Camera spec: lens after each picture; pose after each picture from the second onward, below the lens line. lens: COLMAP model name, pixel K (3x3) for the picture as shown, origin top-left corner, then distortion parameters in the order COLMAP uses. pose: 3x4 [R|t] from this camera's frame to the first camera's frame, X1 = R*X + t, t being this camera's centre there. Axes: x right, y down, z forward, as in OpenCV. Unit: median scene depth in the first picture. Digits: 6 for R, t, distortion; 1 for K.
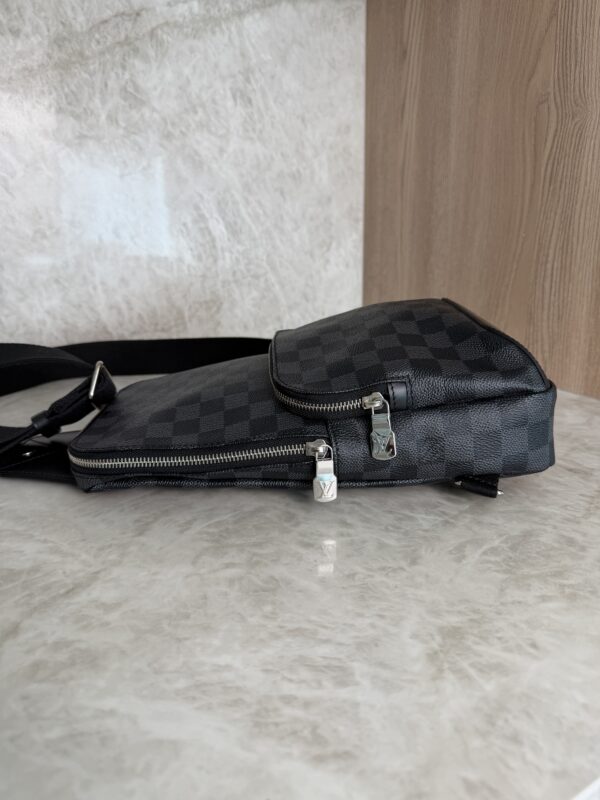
lens RADIAL K [[583.1, 0, 295.7], [0, 583.1, 402.1], [0, 0, 1]] dist [0.026005, -0.082774]
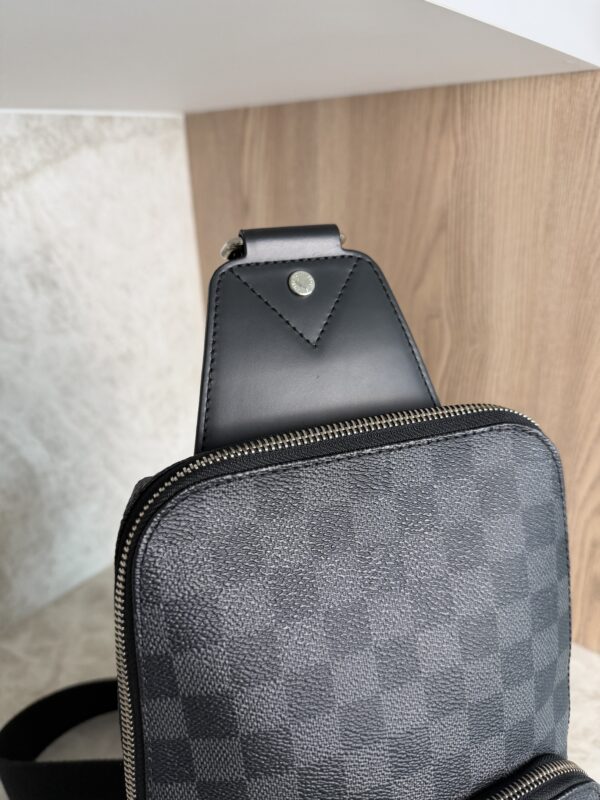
lens RADIAL K [[600.1, 0, 300.0], [0, 600.1, 400.0], [0, 0, 1]] dist [0.009306, -0.083196]
pose [[0.929878, -0.151365, 0.335284, -0.130899], [0.129830, 0.987810, 0.085879, -0.777803], [-0.344196, -0.036327, 0.938195, 0.338769]]
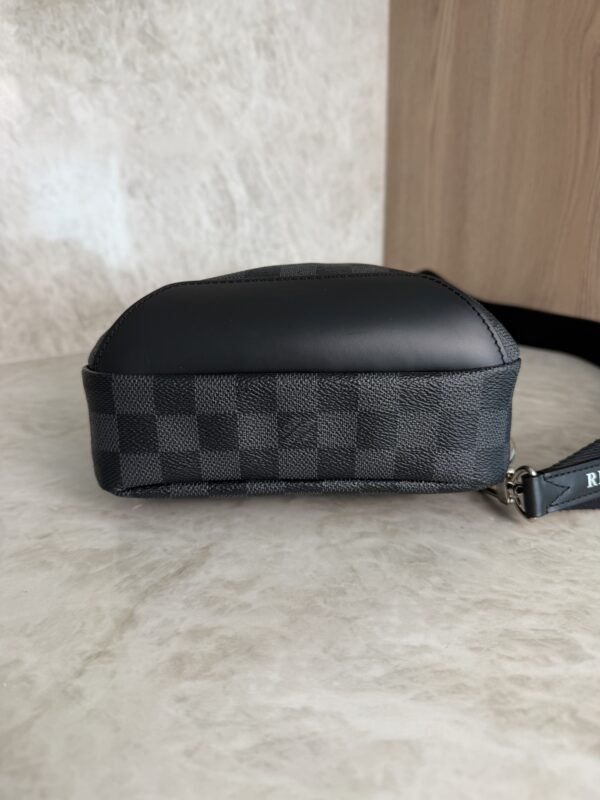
lens RADIAL K [[593.7, 0, 296.2], [0, 593.7, 405.2], [0, 0, 1]] dist [-0.008539, -0.035931]
pose [[0.996640, -0.014752, 0.080570, -0.247065], [0.015169, 0.999875, -0.004561, 0.086345], [-0.080493, 0.005767, 0.996739, 0.144083]]
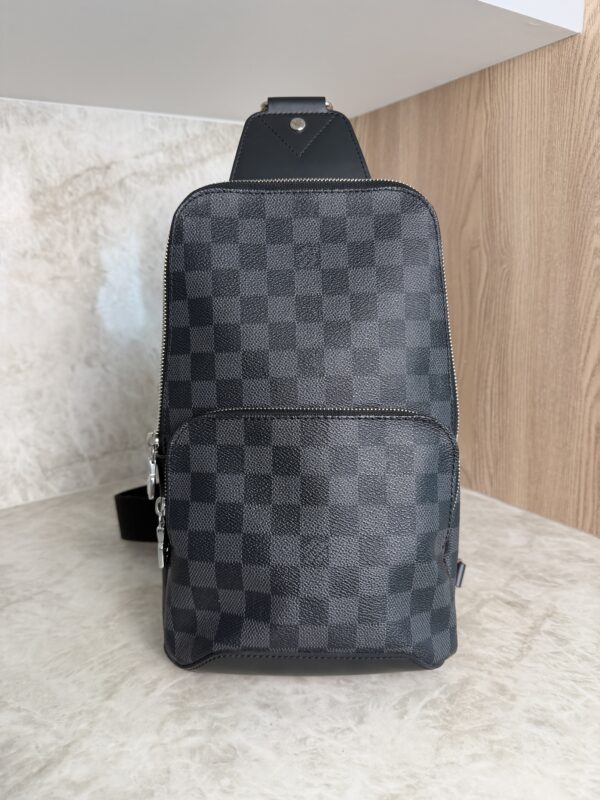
lens RADIAL K [[591.1, 0, 300.3], [0, 591.1, 400.3], [0, 0, 1]] dist [-0.015255, -0.004741]
pose [[0.998594, -0.026842, 0.045712, 0.048983], [0.031066, 0.995053, -0.094358, -0.201203], [-0.042953, 0.095646, 0.994488, -0.135387]]
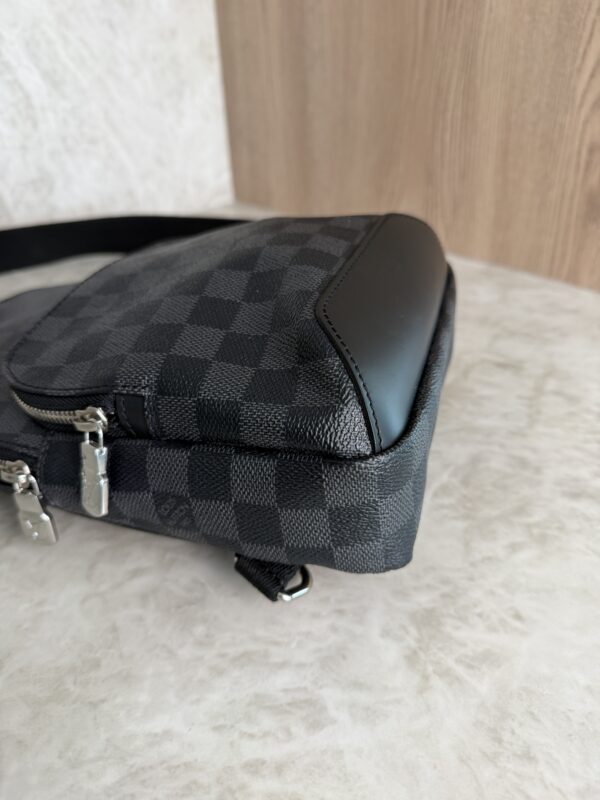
lens RADIAL K [[604.9, 0, 300.0], [0, 604.9, 400.0], [0, 0, 1]] dist [-0.065582, 0.025444]
pose [[0.967777, -0.147580, 0.204030, -0.028506], [0.095756, 0.965072, 0.243858, -0.102693], [-0.232892, -0.216463, 0.948106, 0.219741]]
